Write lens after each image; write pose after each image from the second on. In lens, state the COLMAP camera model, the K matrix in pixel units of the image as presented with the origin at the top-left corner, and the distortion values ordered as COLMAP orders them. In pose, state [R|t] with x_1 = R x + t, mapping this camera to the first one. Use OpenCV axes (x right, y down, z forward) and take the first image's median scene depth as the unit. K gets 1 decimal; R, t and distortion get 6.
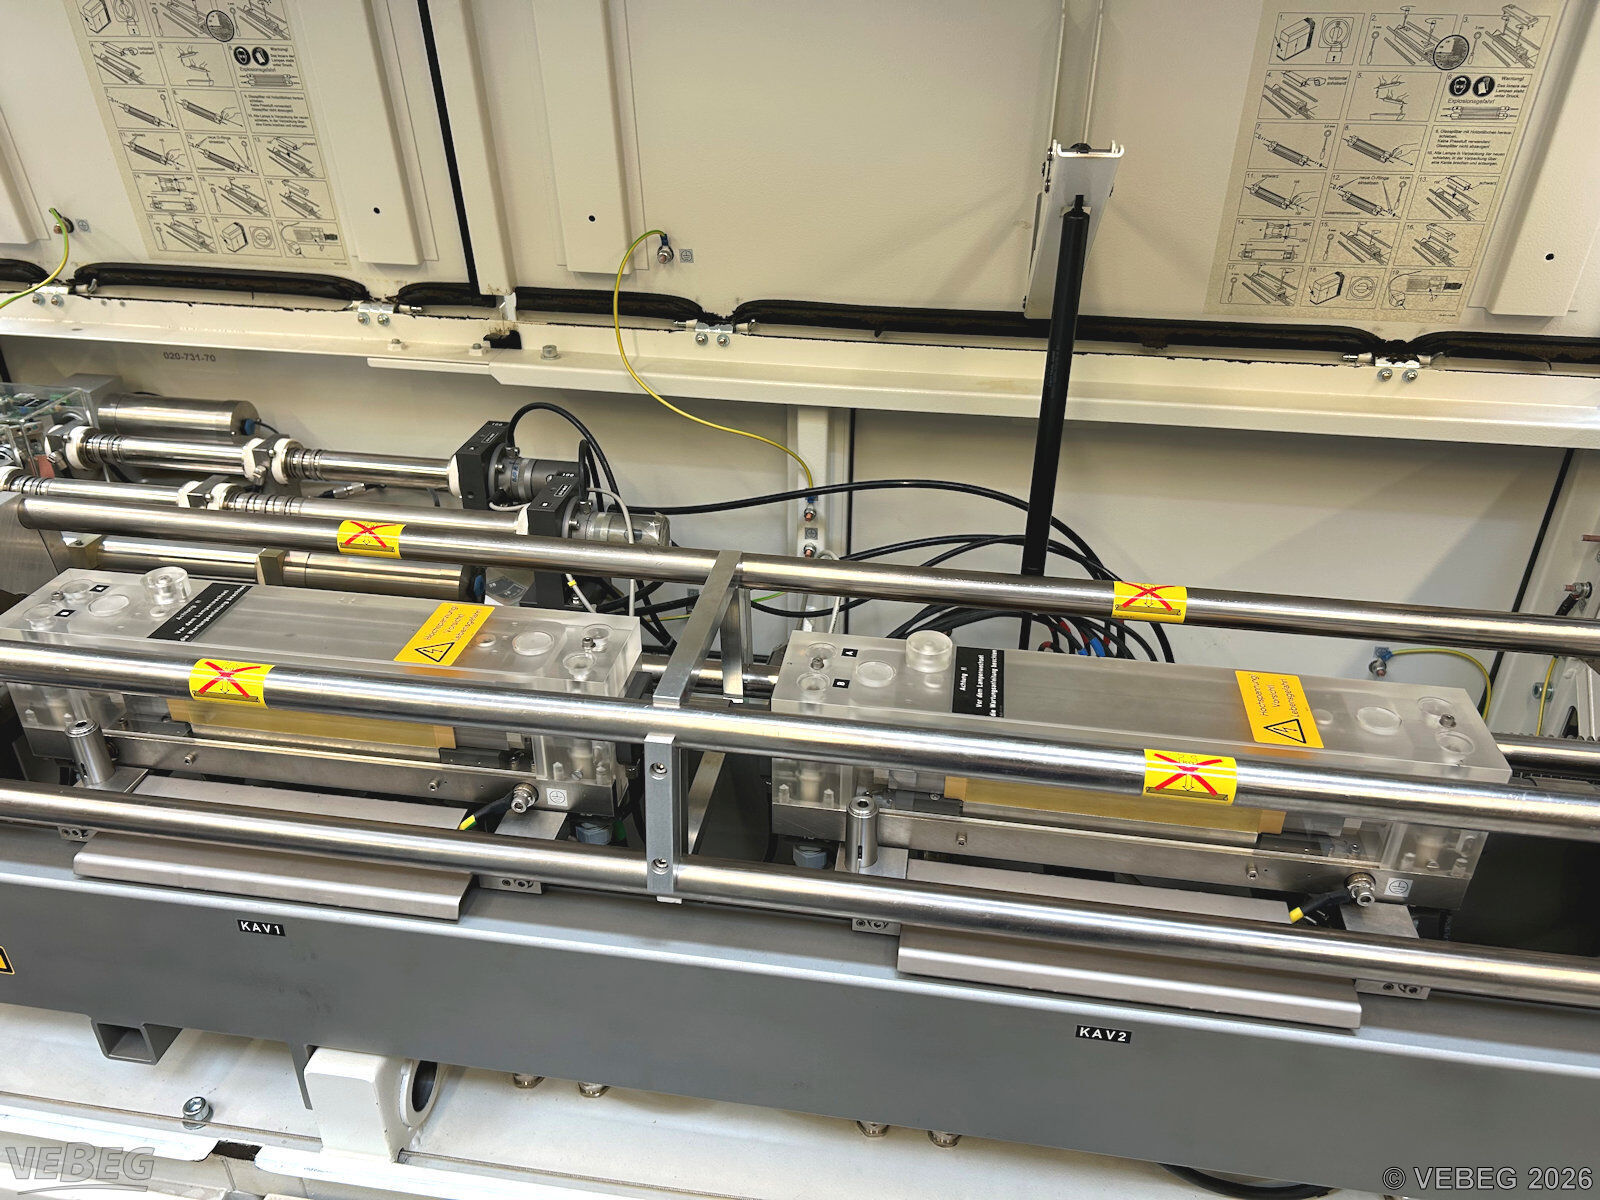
lens RADIAL K [[1223.3, 0, 793.3], [0, 1223.3, 603.3], [0, 0, 1]] dist [0.001800, -0.001628]
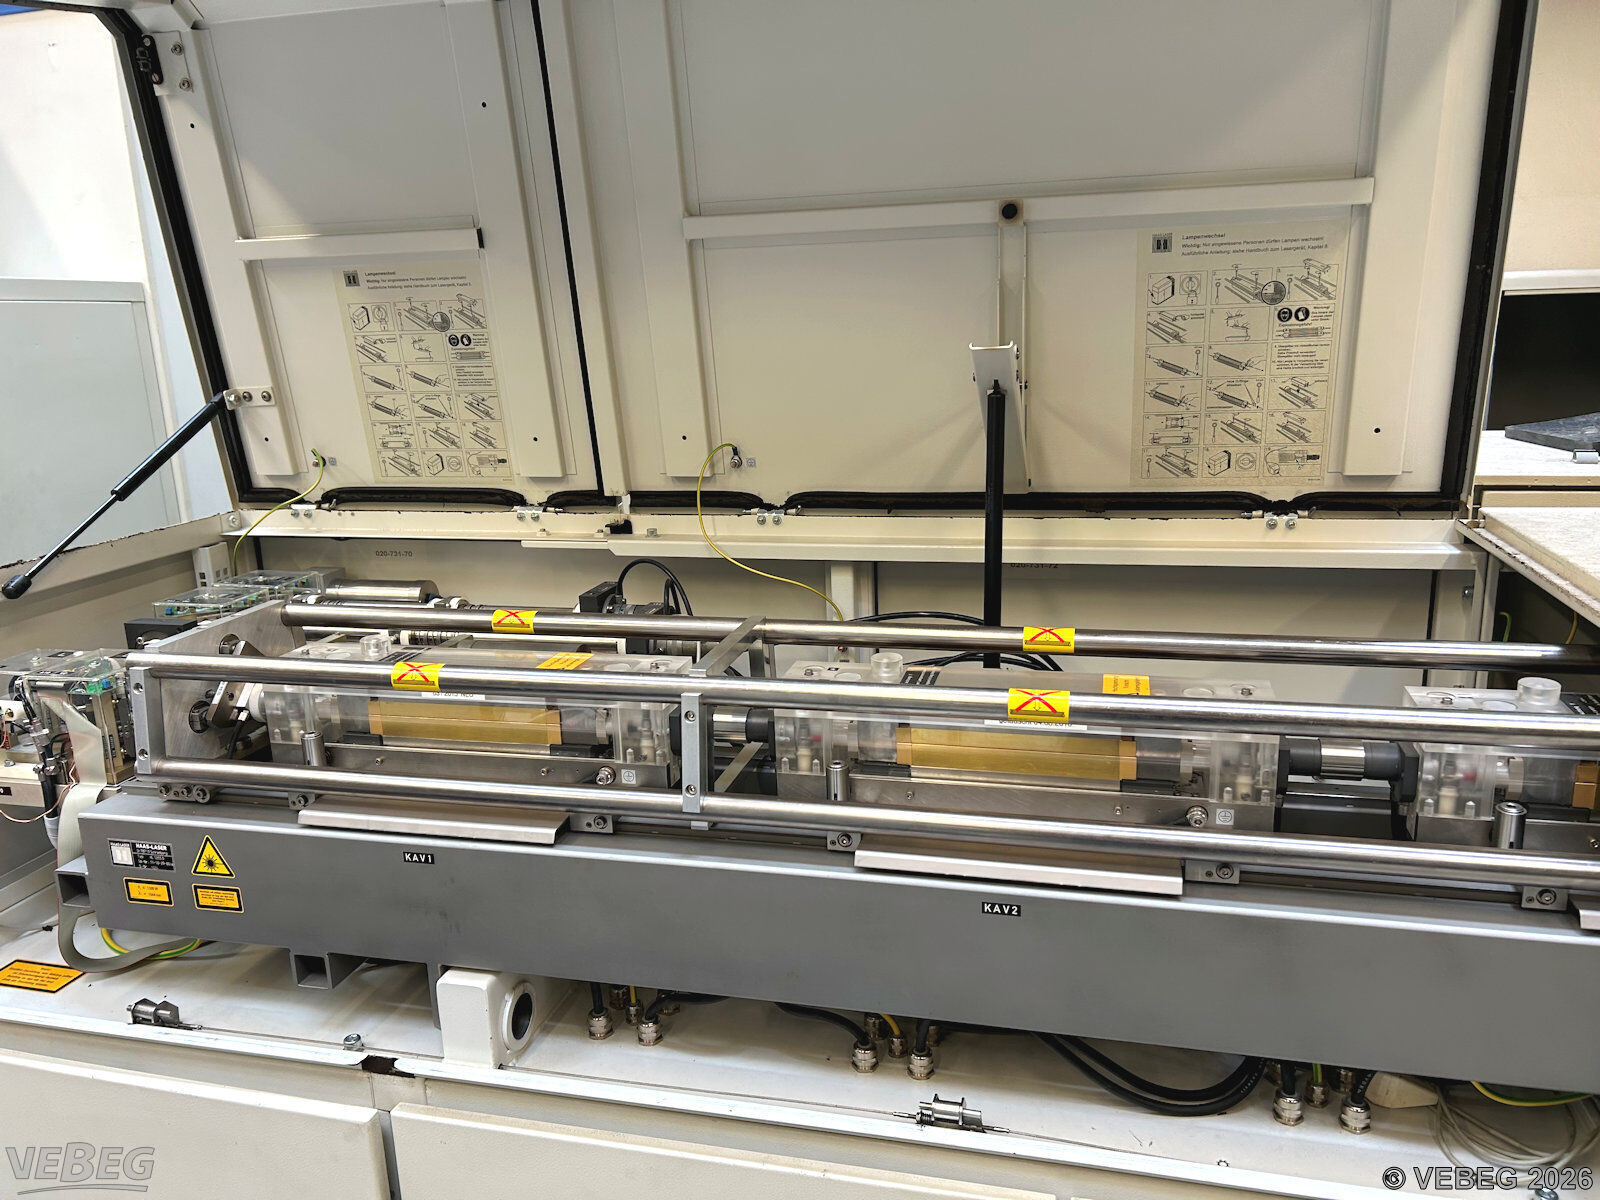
lens RADIAL K [[1203.5, 0, 800.0], [0, 1203.5, 600.0], [0, 0, 1]] dist [0.050374, -0.129337]
pose [[0.994695, -0.016371, -0.101558, 0.106849], [-0.011761, 0.962683, -0.270374, 0.241582], [0.102194, 0.270135, 0.957384, -0.265500]]
